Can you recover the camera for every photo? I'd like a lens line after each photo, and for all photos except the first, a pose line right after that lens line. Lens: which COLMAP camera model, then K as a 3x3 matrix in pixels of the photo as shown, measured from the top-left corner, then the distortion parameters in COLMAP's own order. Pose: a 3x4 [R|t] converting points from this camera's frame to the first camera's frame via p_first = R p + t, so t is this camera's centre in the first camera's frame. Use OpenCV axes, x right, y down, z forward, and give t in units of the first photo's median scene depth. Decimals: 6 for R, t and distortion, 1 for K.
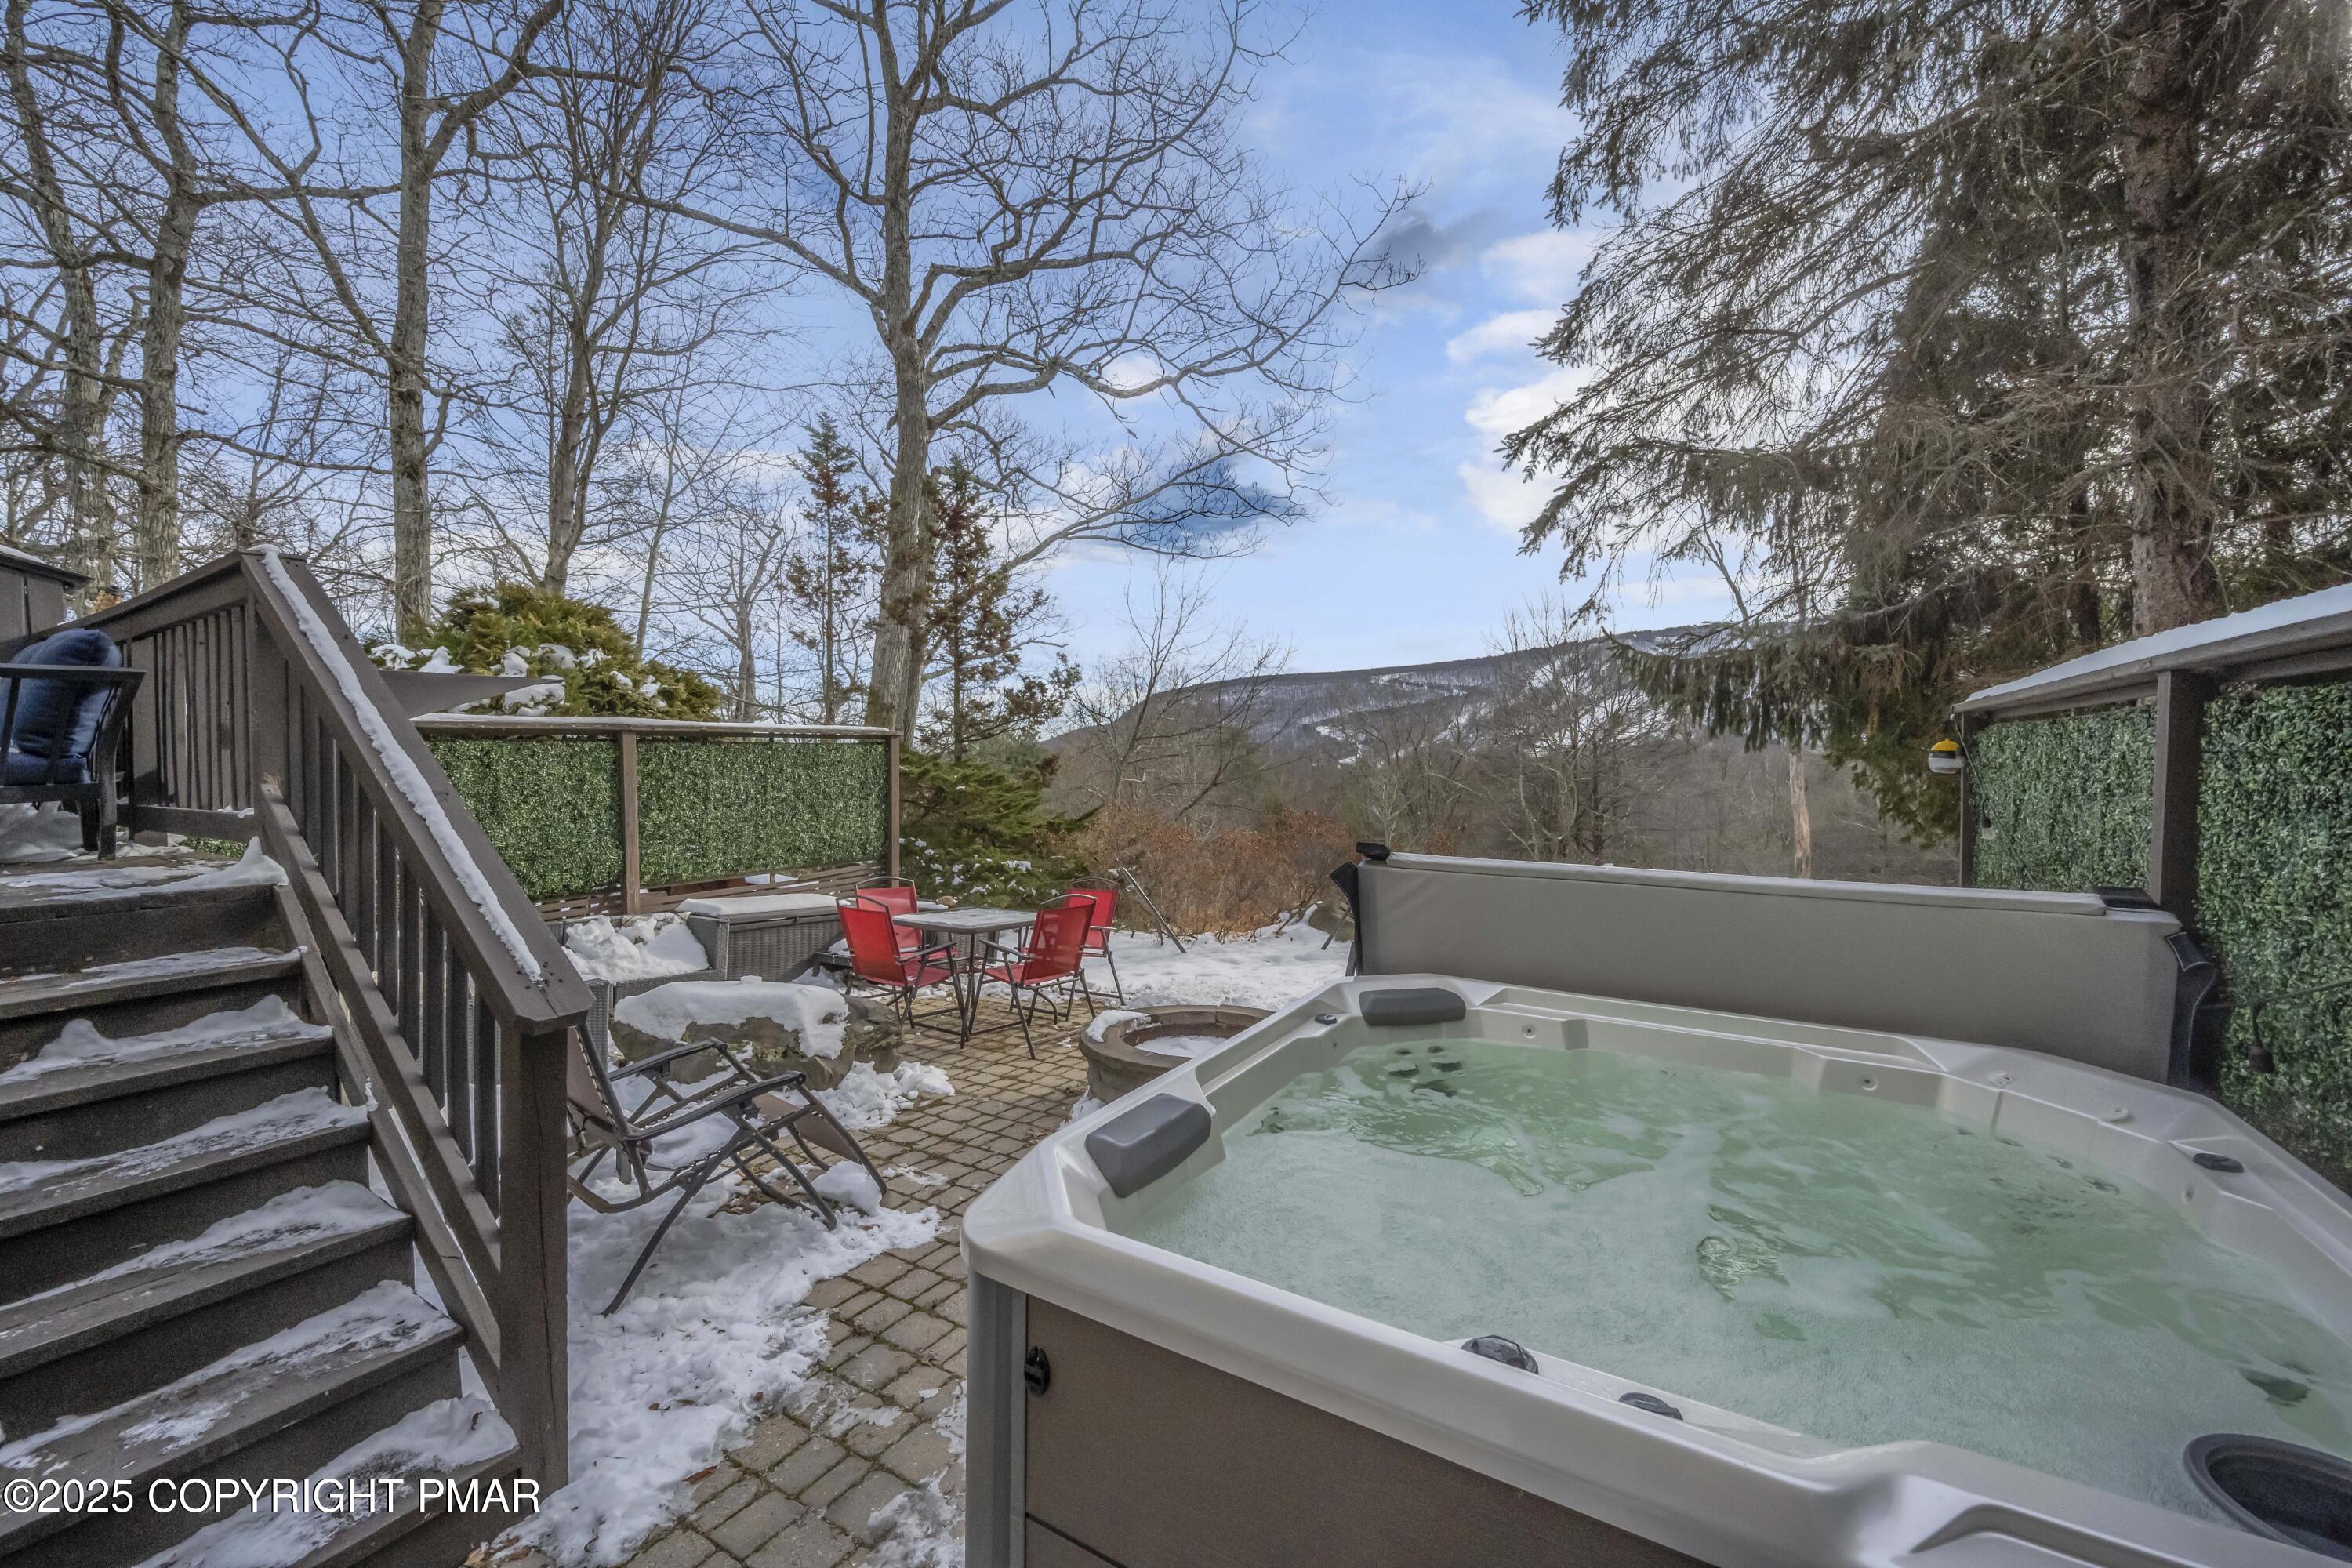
lens RADIAL K [[923.1, 0, 1174.2], [0, 923.1, 776.7], [0, 0, 1]] dist [-0.001159, 0.000378]
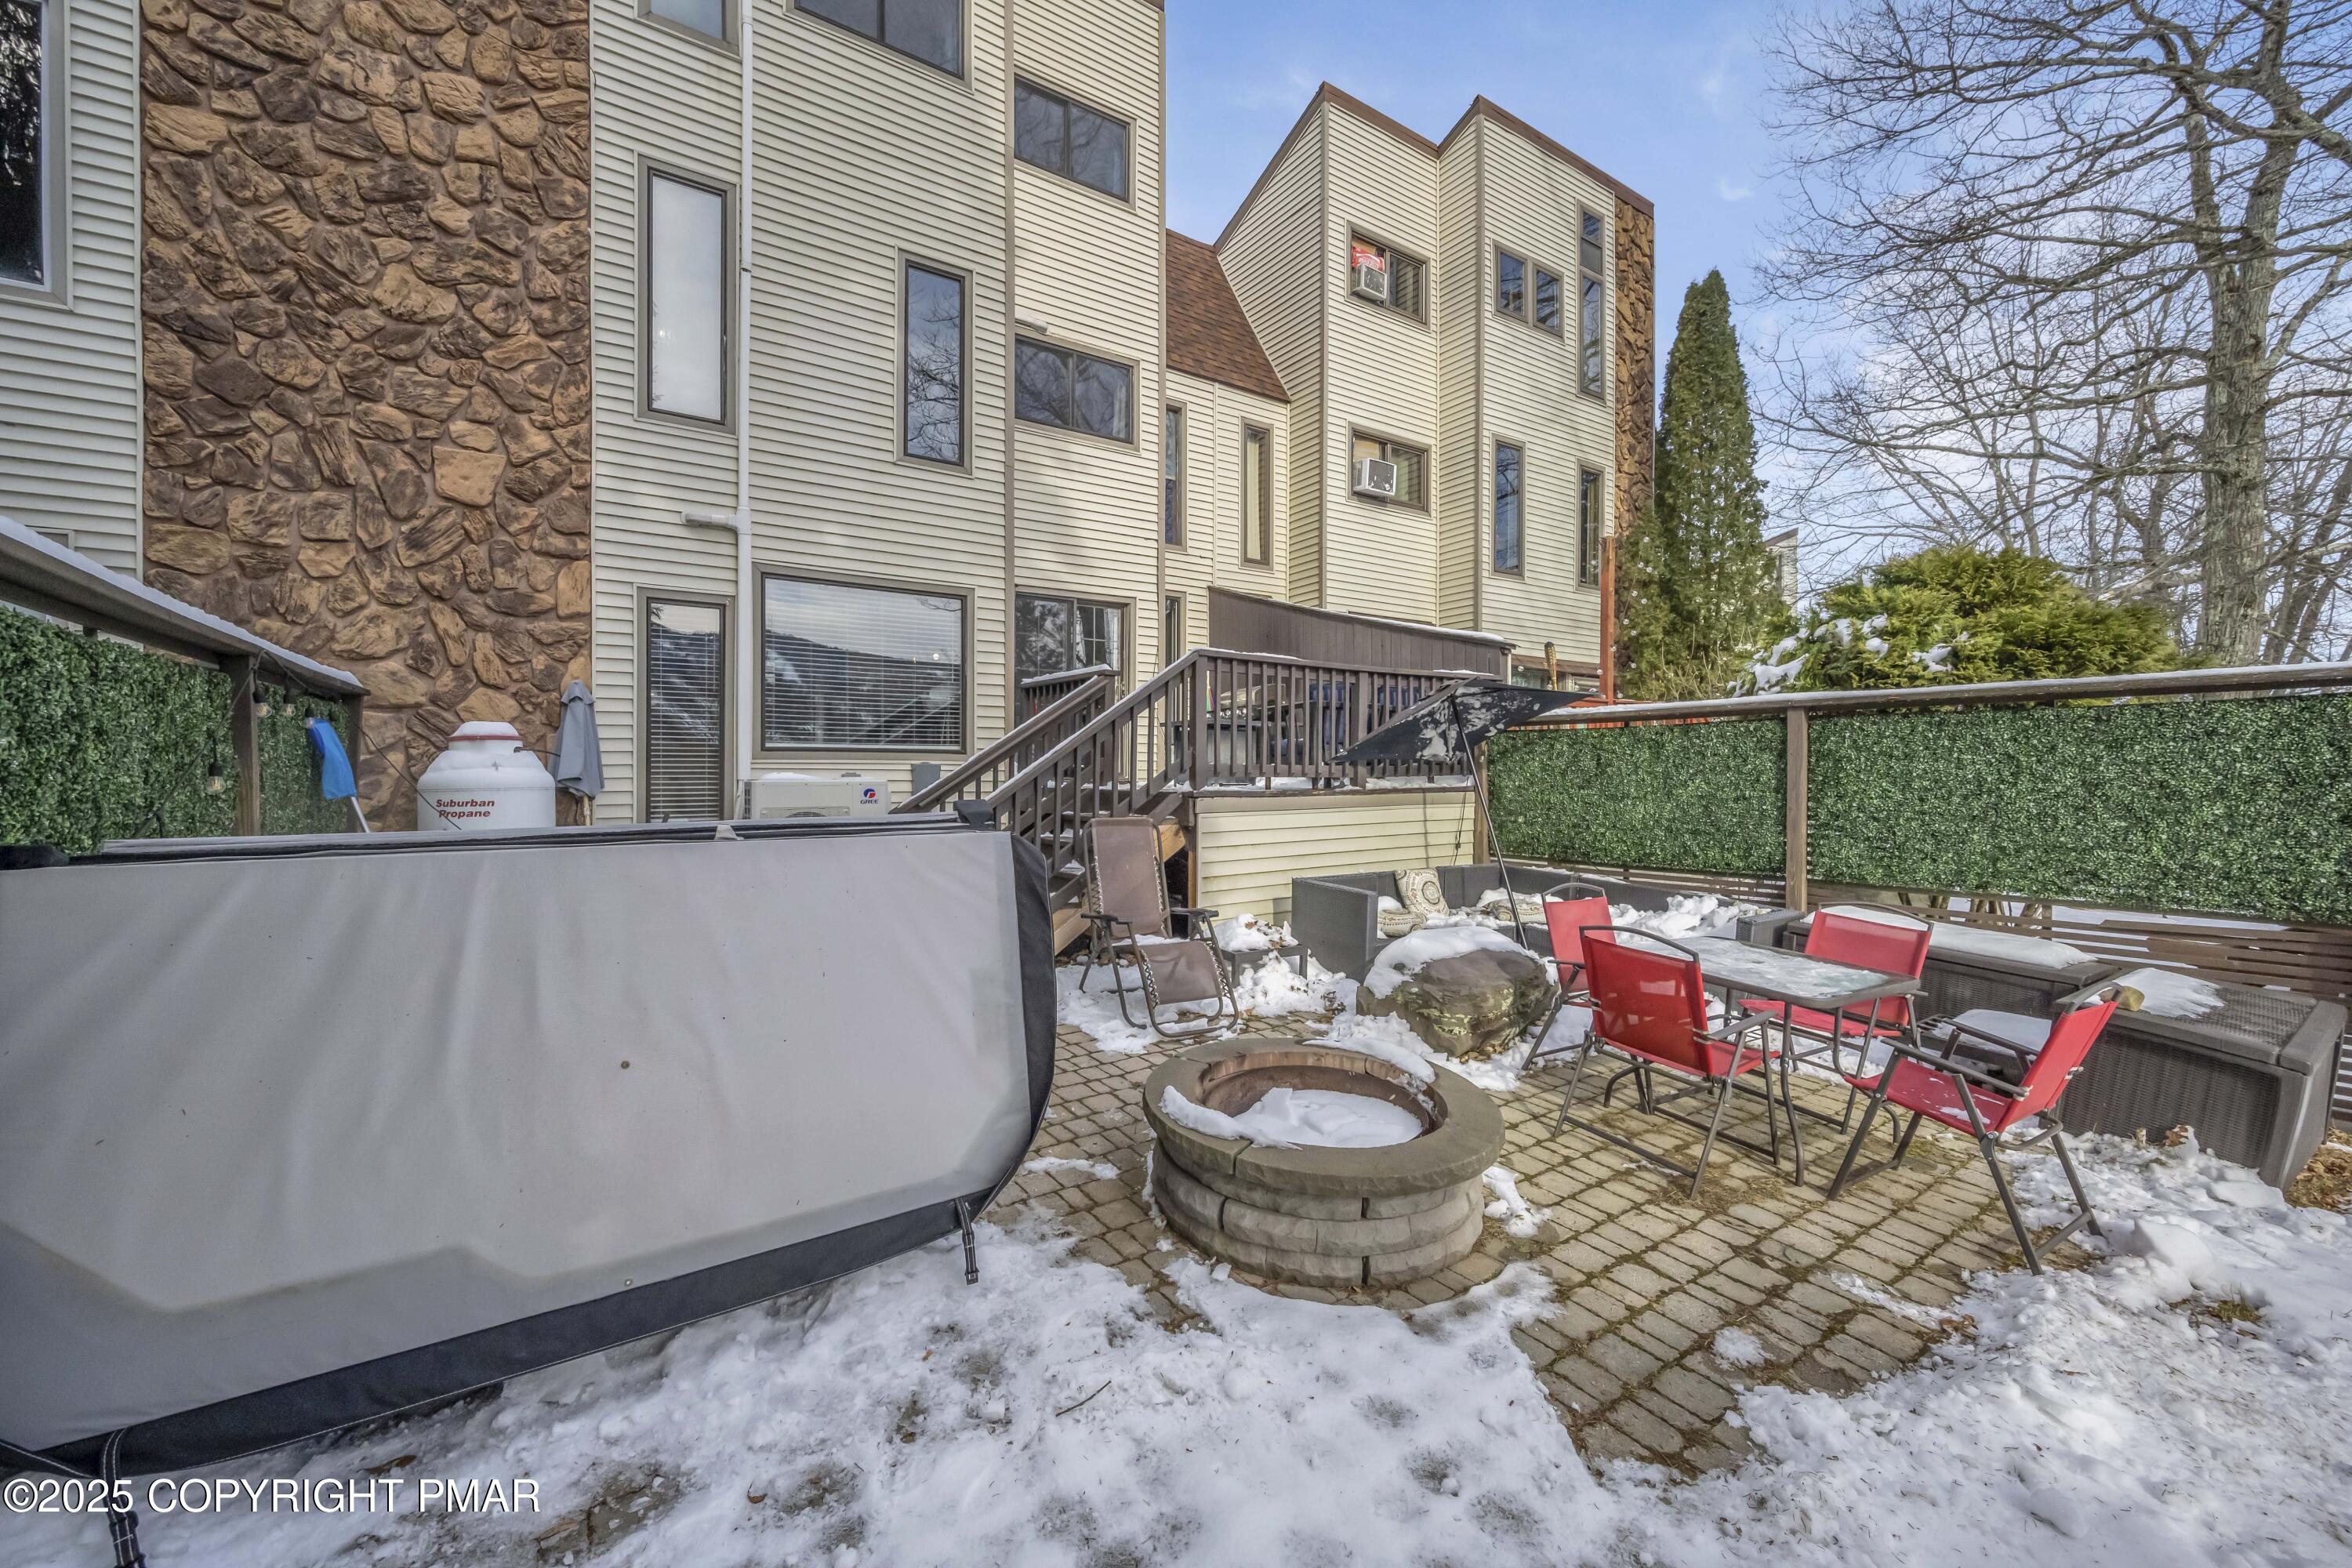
lens RADIAL K [[923.1, 0, 1174.2], [0, 923.1, 776.7], [0, 0, 1]] dist [-0.001159, 0.000378]
pose [[-0.396971, 0.008725, -0.917790, 0.265268], [-0.019703, 0.999643, 0.018025, 0.007847], [0.917620, 0.025239, -0.396657, 0.426573]]
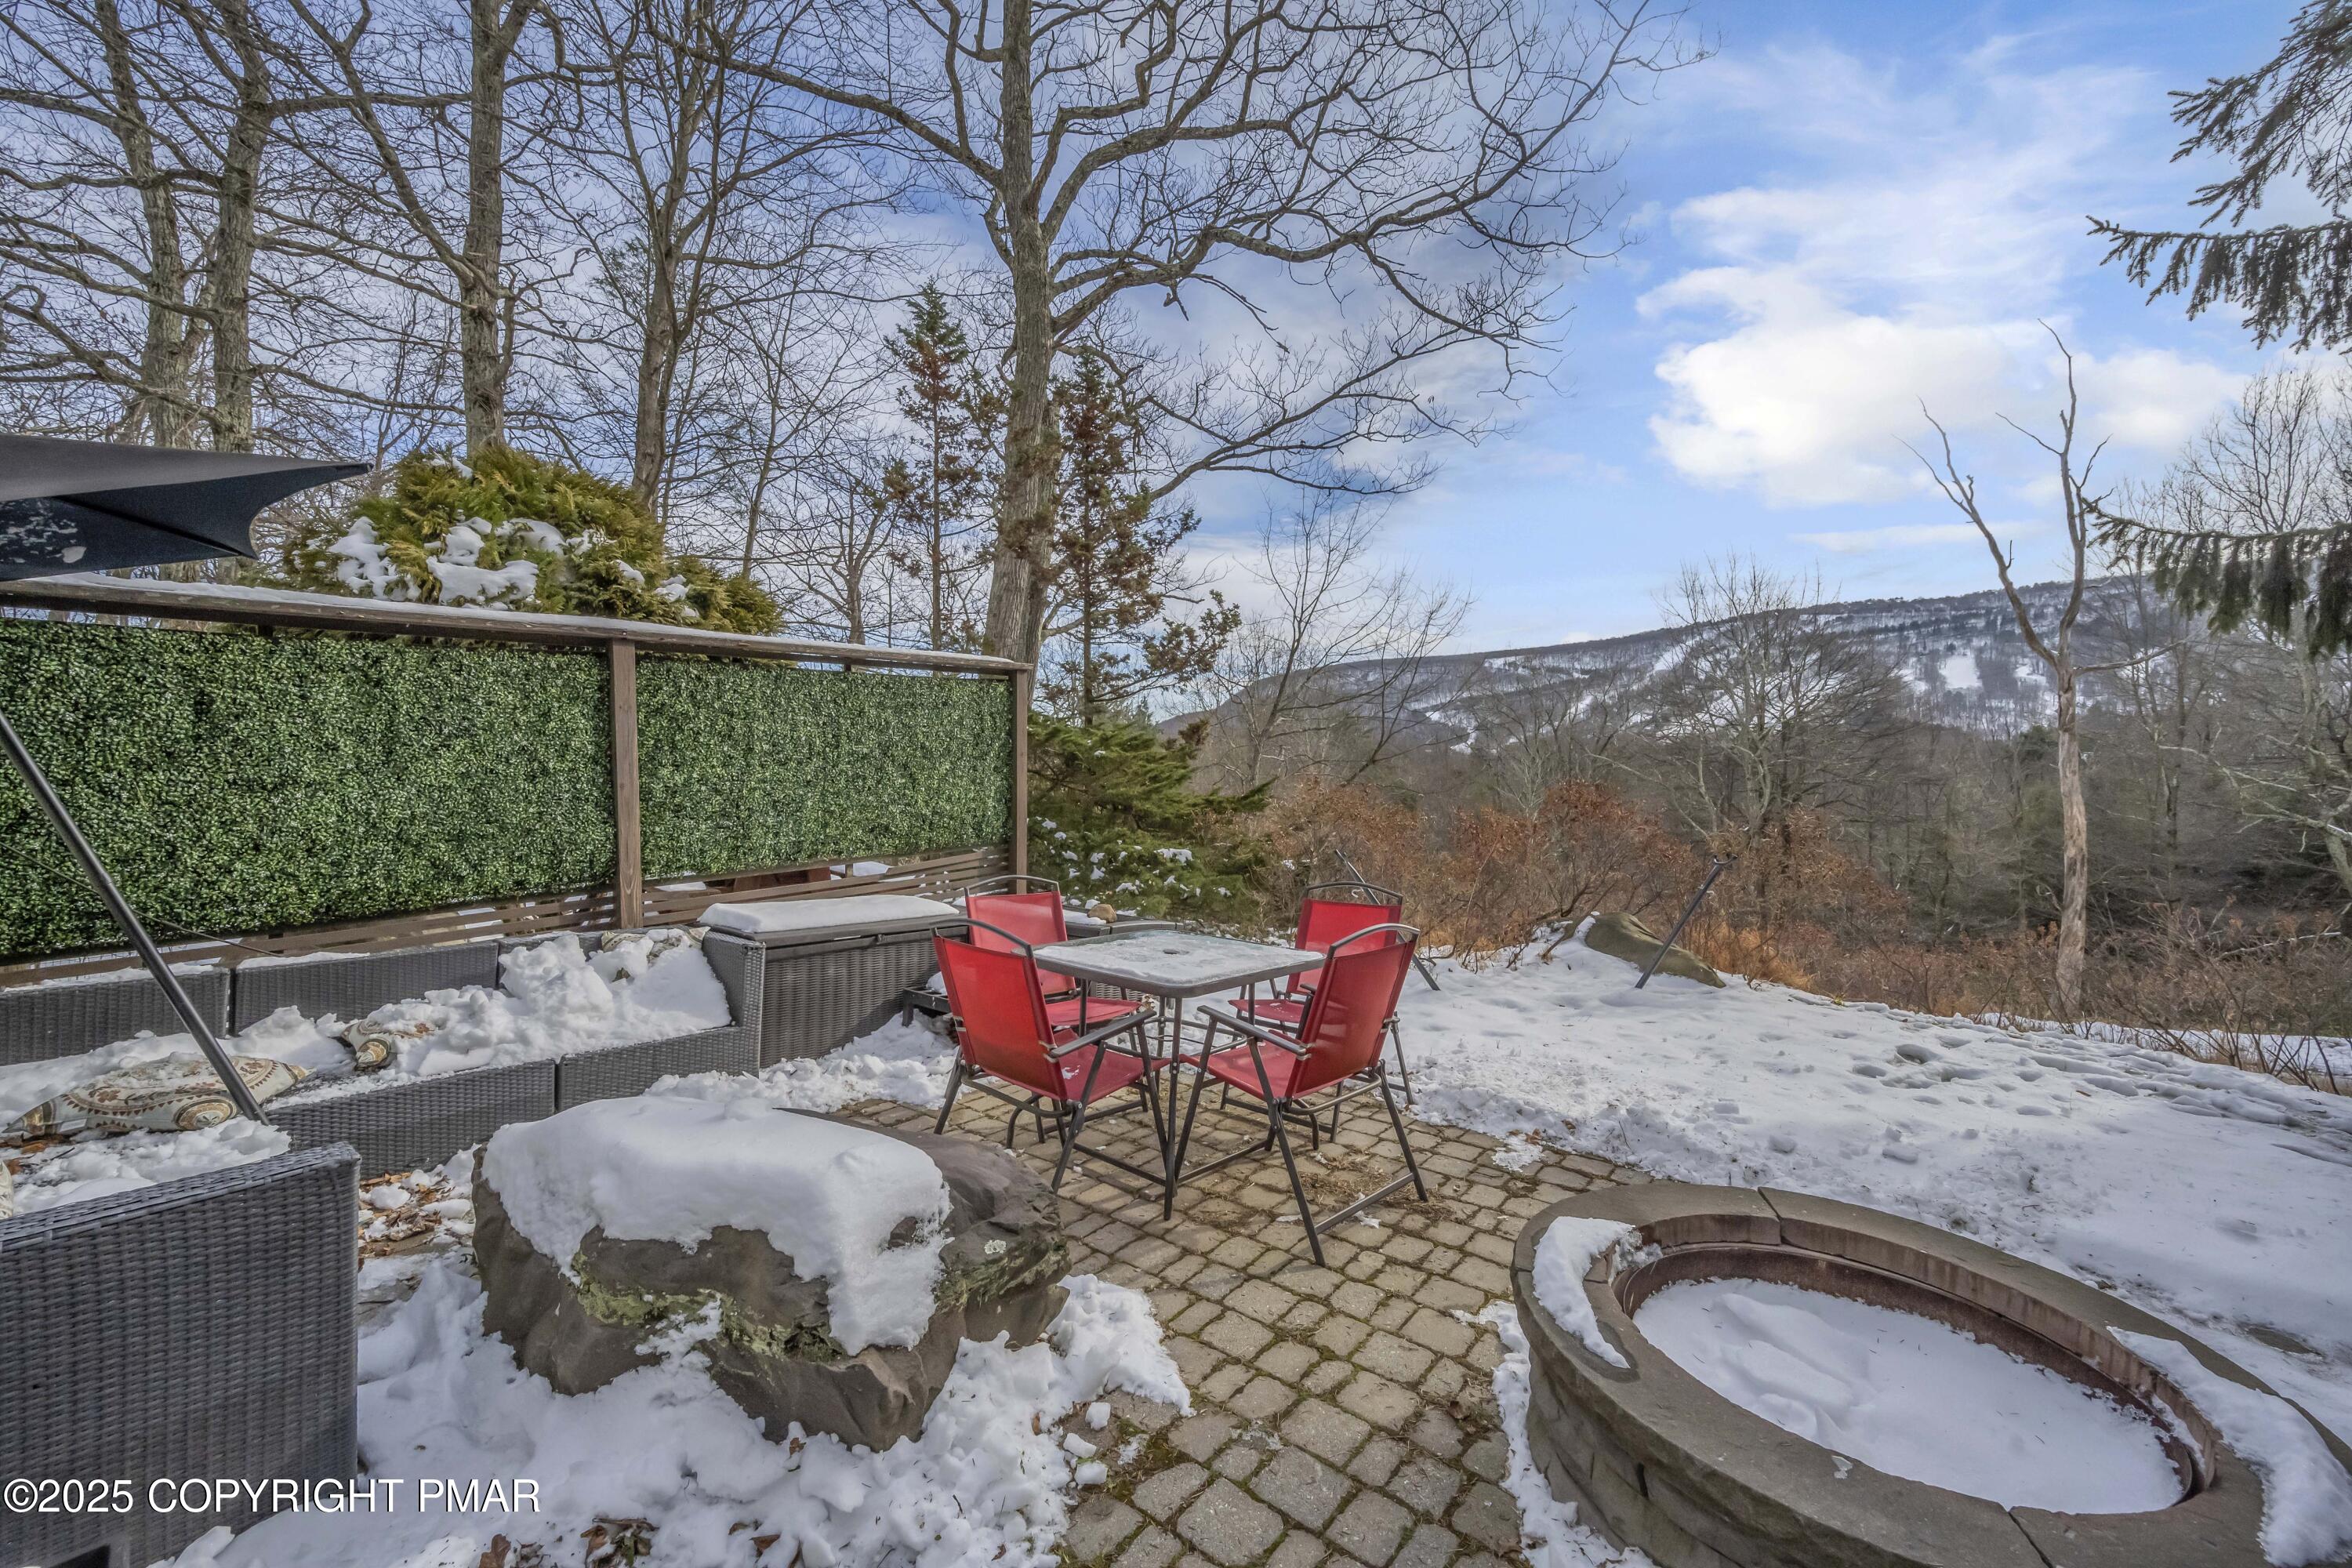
lens RADIAL K [[923.1, 0, 1174.2], [0, 923.1, 776.7], [0, 0, 1]] dist [-0.001159, 0.000378]
pose [[0.993716, 0.006350, -0.111751, -0.074843], [-0.004668, 0.999872, 0.015303, 0.017745], [0.111834, -0.014685, 0.993618, 0.217272]]
